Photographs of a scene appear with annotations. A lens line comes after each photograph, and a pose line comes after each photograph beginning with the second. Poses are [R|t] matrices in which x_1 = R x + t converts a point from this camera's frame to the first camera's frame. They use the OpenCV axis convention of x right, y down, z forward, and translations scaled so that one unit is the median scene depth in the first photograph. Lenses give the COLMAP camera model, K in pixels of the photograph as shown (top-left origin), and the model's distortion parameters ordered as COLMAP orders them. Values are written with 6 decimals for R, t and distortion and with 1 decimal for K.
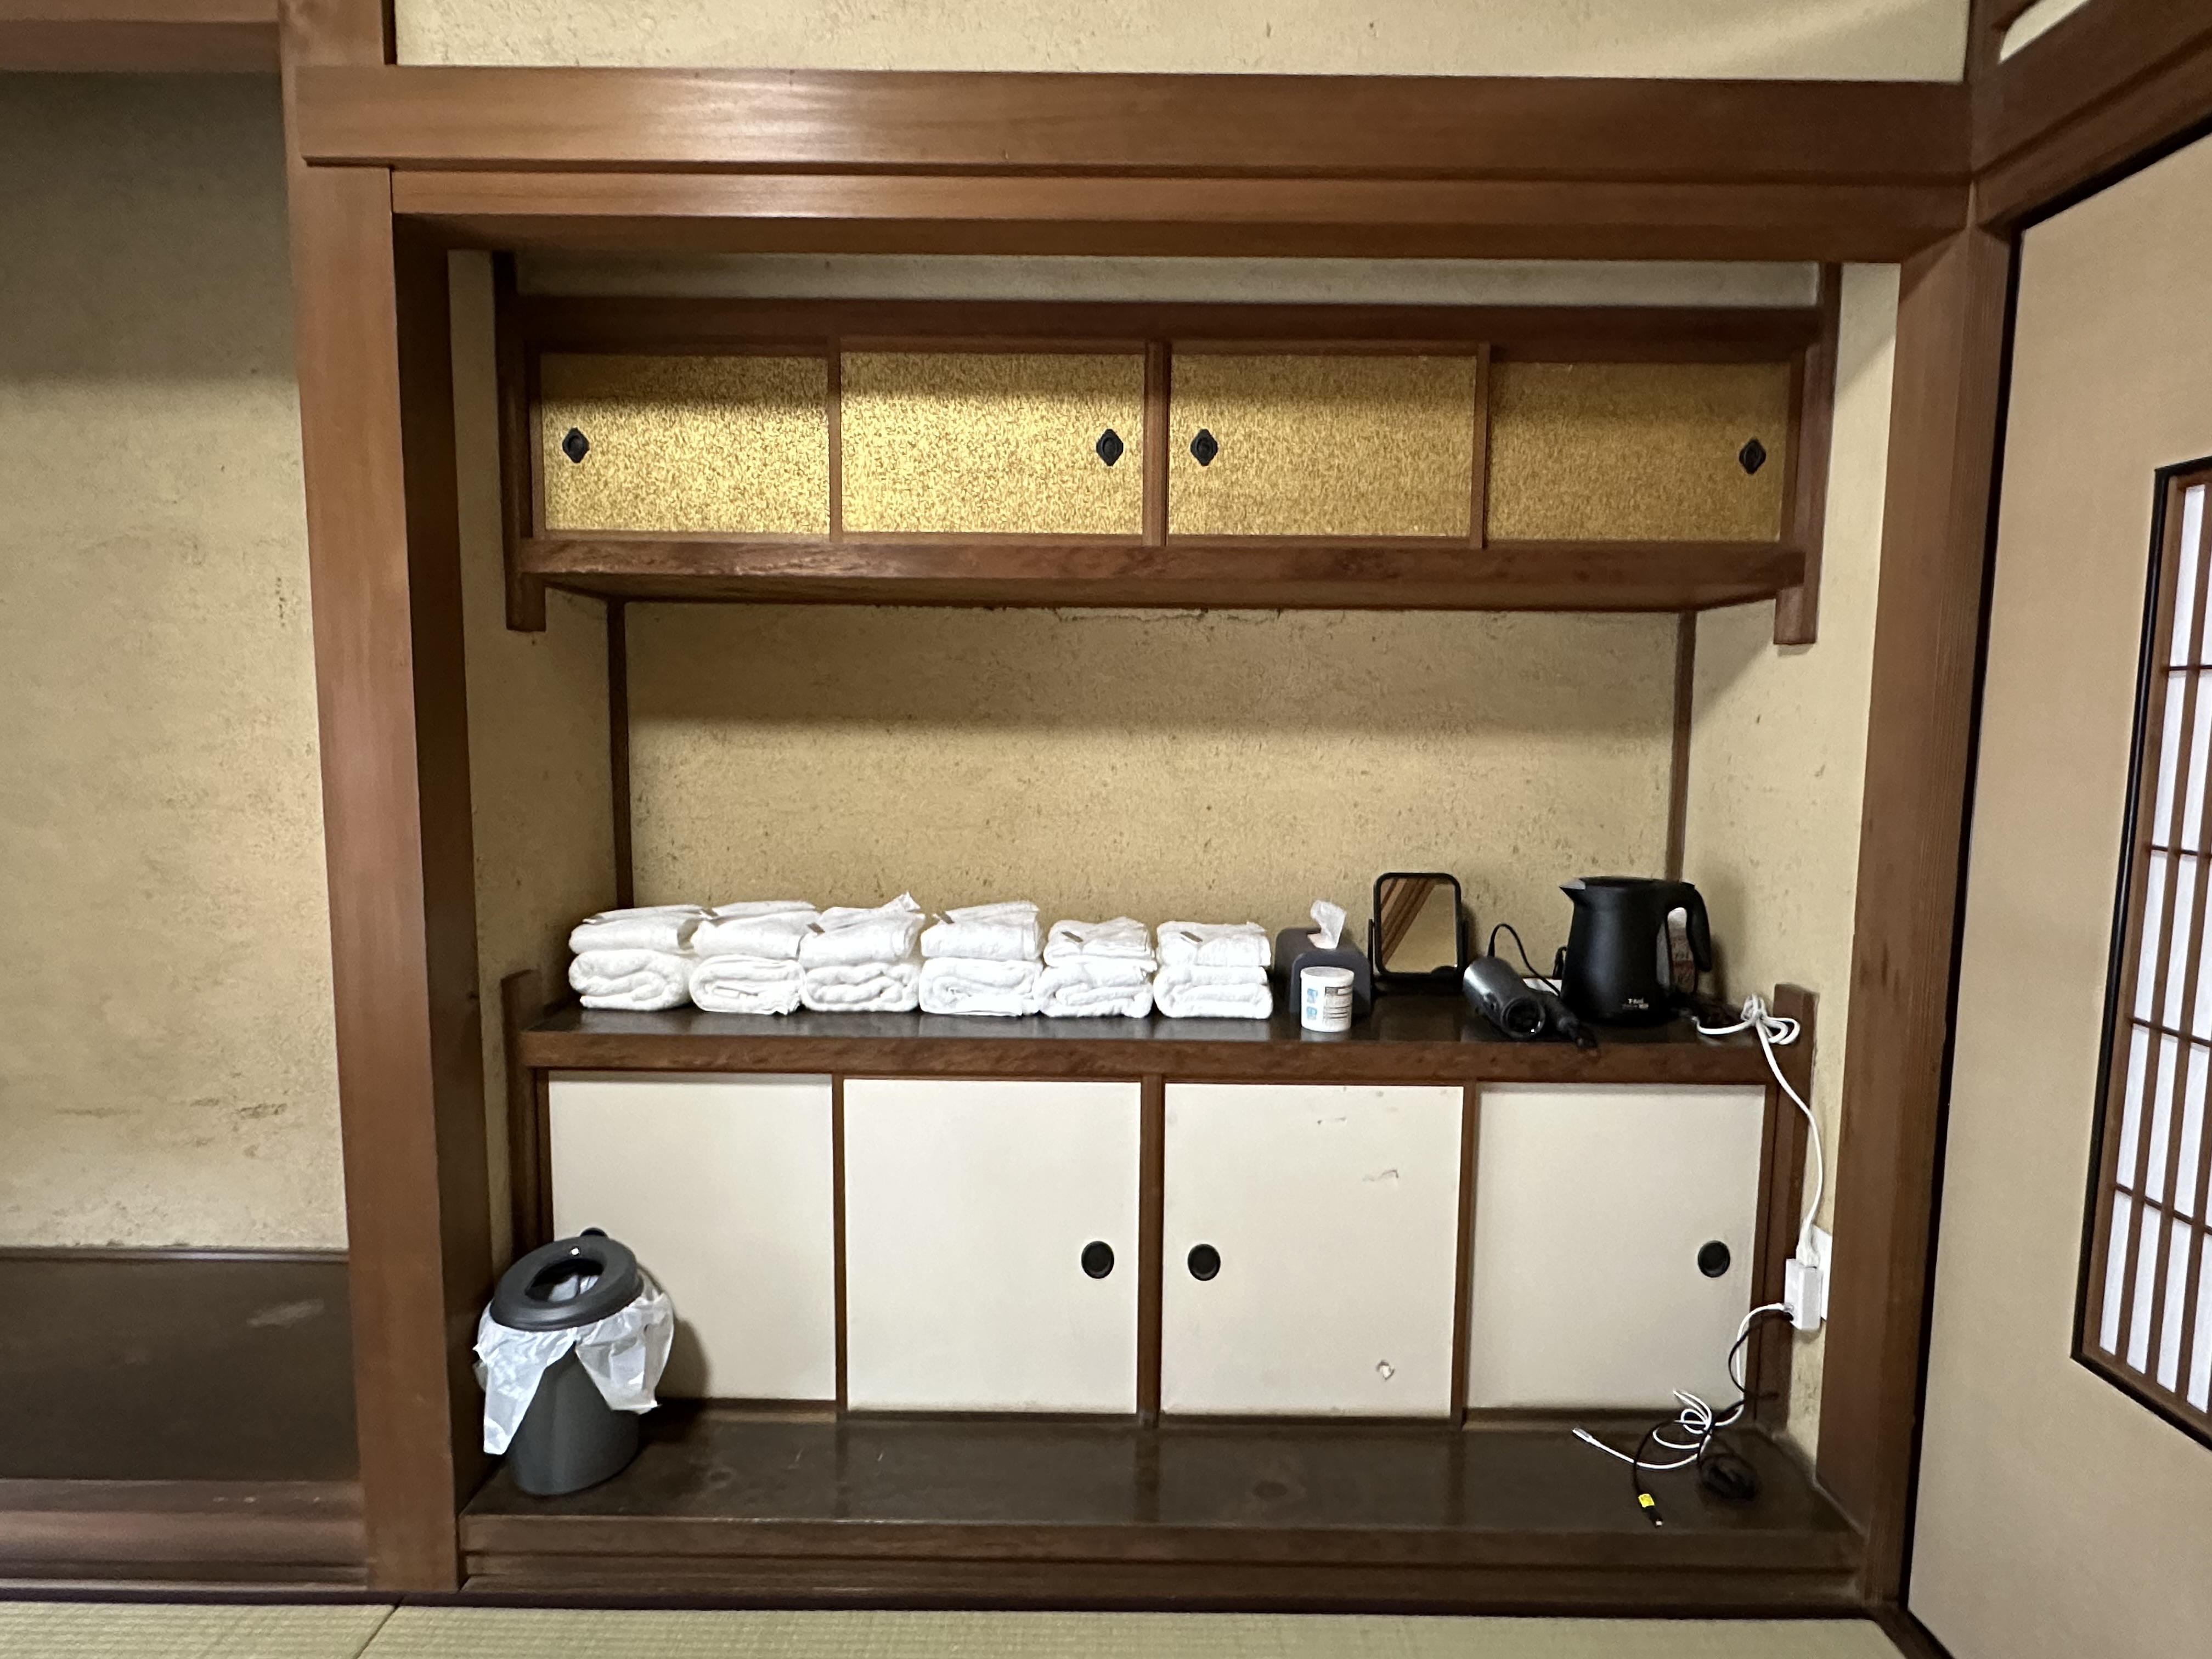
lens RADIAL K [[1198.8, 0, 1110.4], [0, 1198.8, 836.8], [0, 0, 1]] dist [-0.017556, 0.000597]
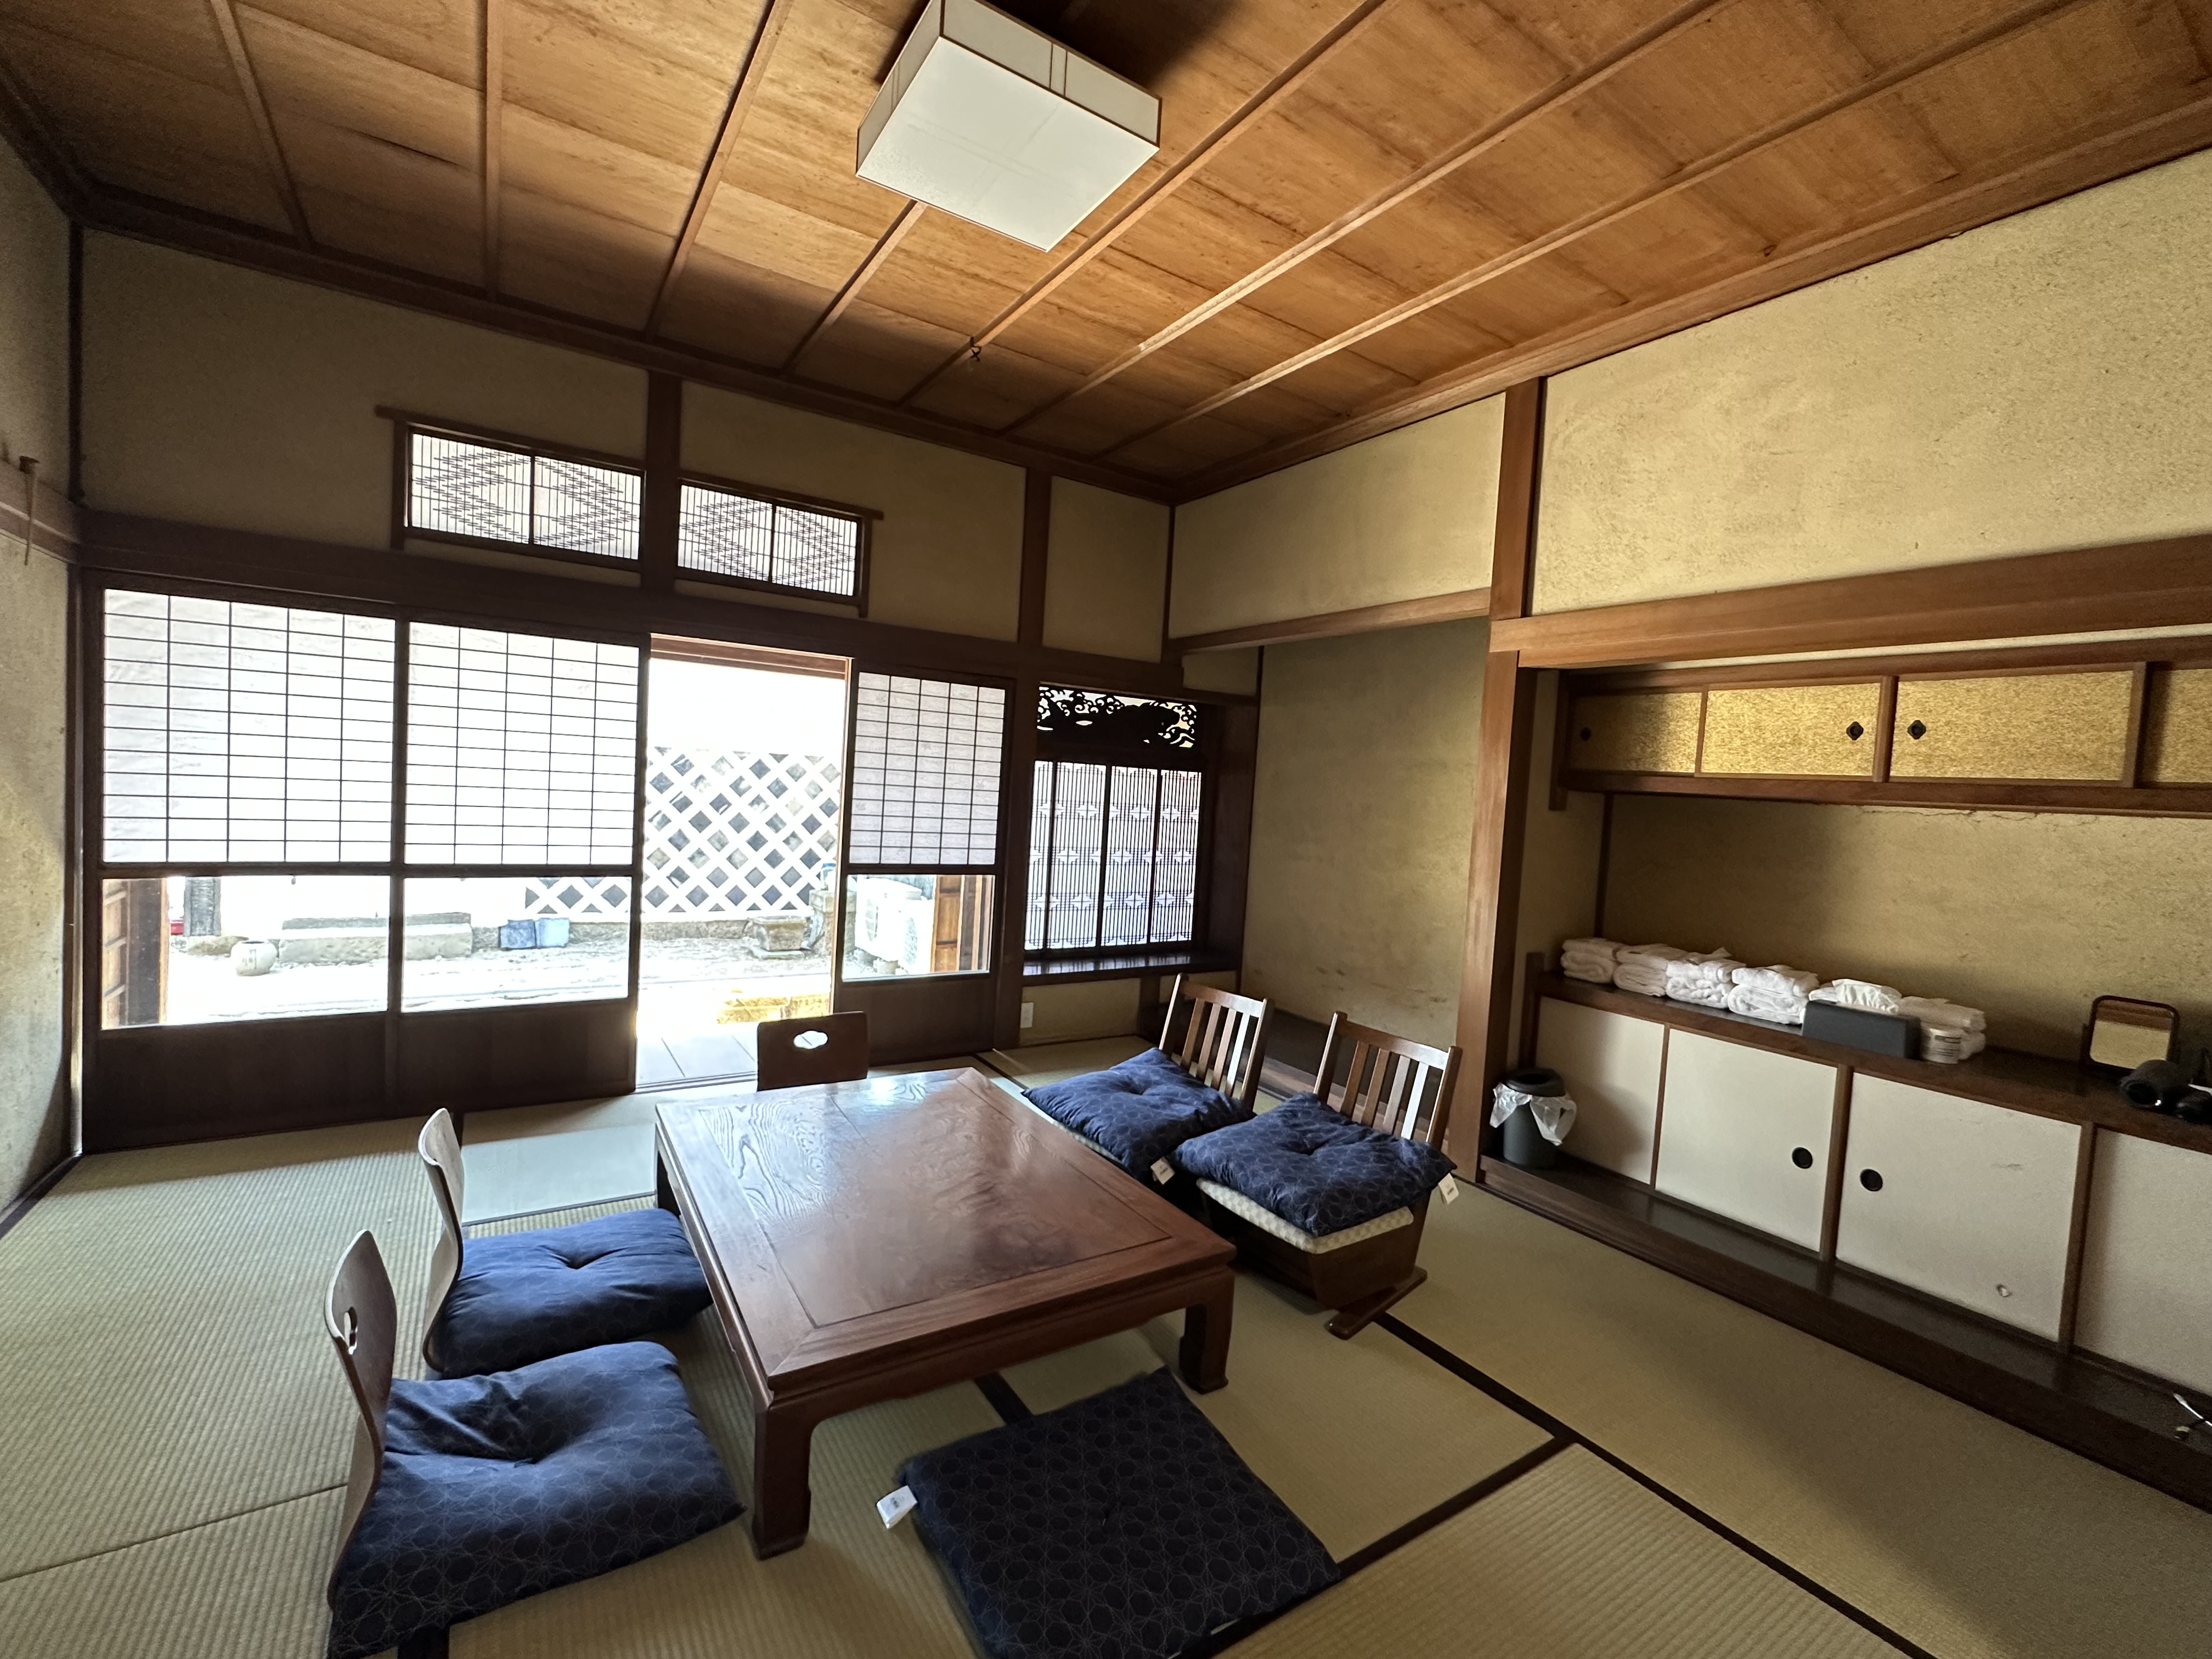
lens RADIAL K [[956.0, 0, 1106.6], [0, 956.0, 832.8], [0, 0, 1]] dist [-0.001480, -0.000077]
pose [[0.546109, 0.065065, -0.835184, 0.609301], [-0.135403, 0.990726, -0.011355, 0.014787], [0.826699, 0.119287, 0.549854, -0.781417]]
